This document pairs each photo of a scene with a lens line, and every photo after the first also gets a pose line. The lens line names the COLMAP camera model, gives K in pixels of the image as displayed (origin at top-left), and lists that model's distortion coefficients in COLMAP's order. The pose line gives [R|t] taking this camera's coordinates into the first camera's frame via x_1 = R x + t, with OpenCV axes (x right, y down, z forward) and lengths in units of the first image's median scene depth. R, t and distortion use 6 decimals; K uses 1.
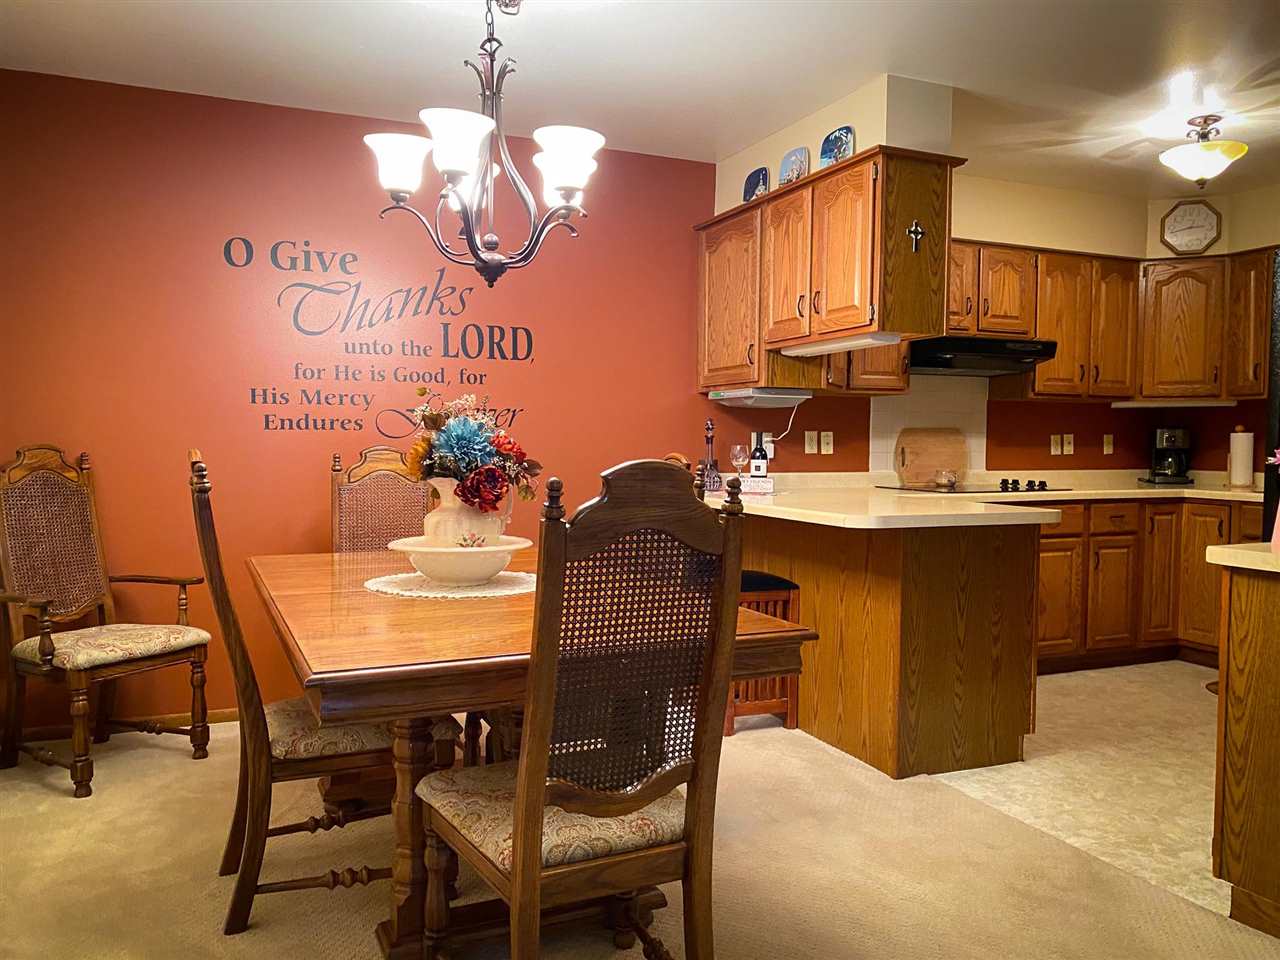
lens RADIAL K [[982.1, 0, 640.0], [0, 982.1, 479.8], [0, 0, 1]] dist [0.034887, -0.028835]
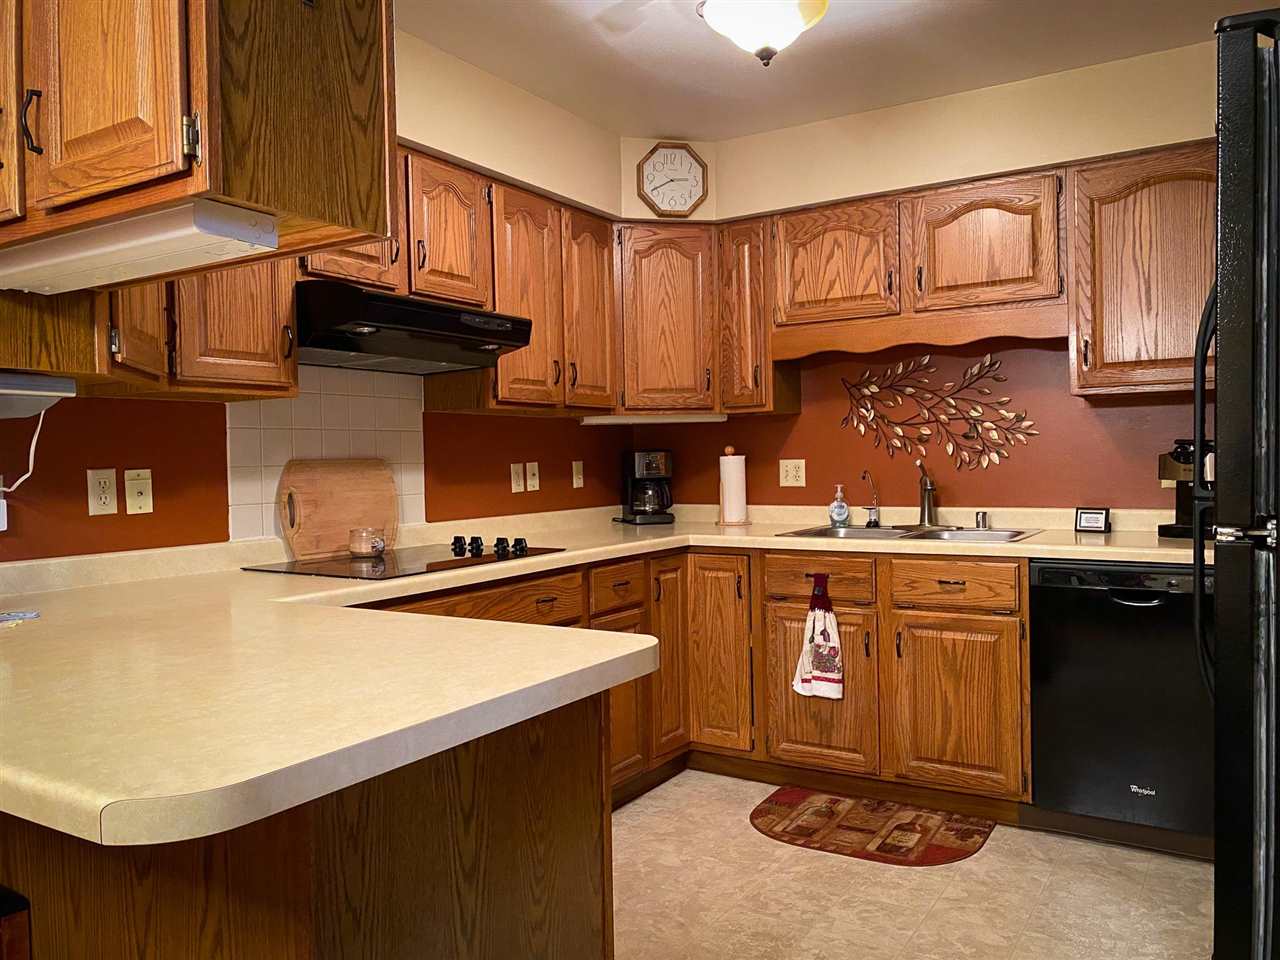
lens RADIAL K [[982.1, 0, 642.2], [0, 982.1, 481.9], [0, 0, 1]] dist [0.034887, -0.028835]
pose [[0.819412, -0.035621, 0.572097, 0.110288], [0.048185, 0.998815, -0.006826, -0.026246], [-0.571176, 0.033159, 0.820158, 0.426267]]
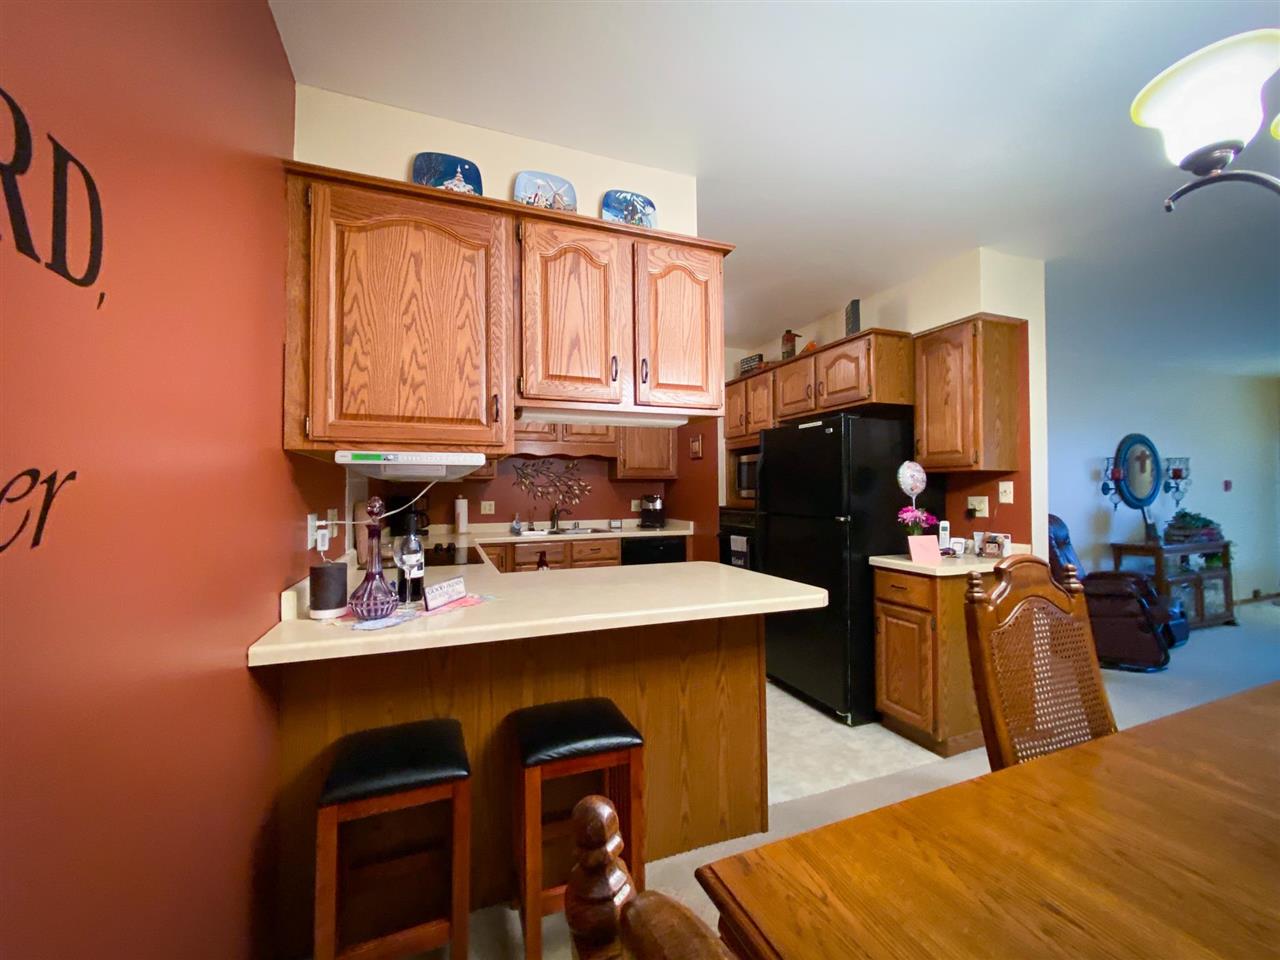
lens RADIAL K [[514.3, 0, 632.9], [0, 514.3, 479.9], [0, 0, 1]] dist [0.001131, -0.000145]
pose [[0.046384, 0.017426, 0.998772, -0.210334], [0.046937, 0.998705, -0.019605, -0.051457], [-0.997820, 0.047789, 0.045506, 0.722701]]
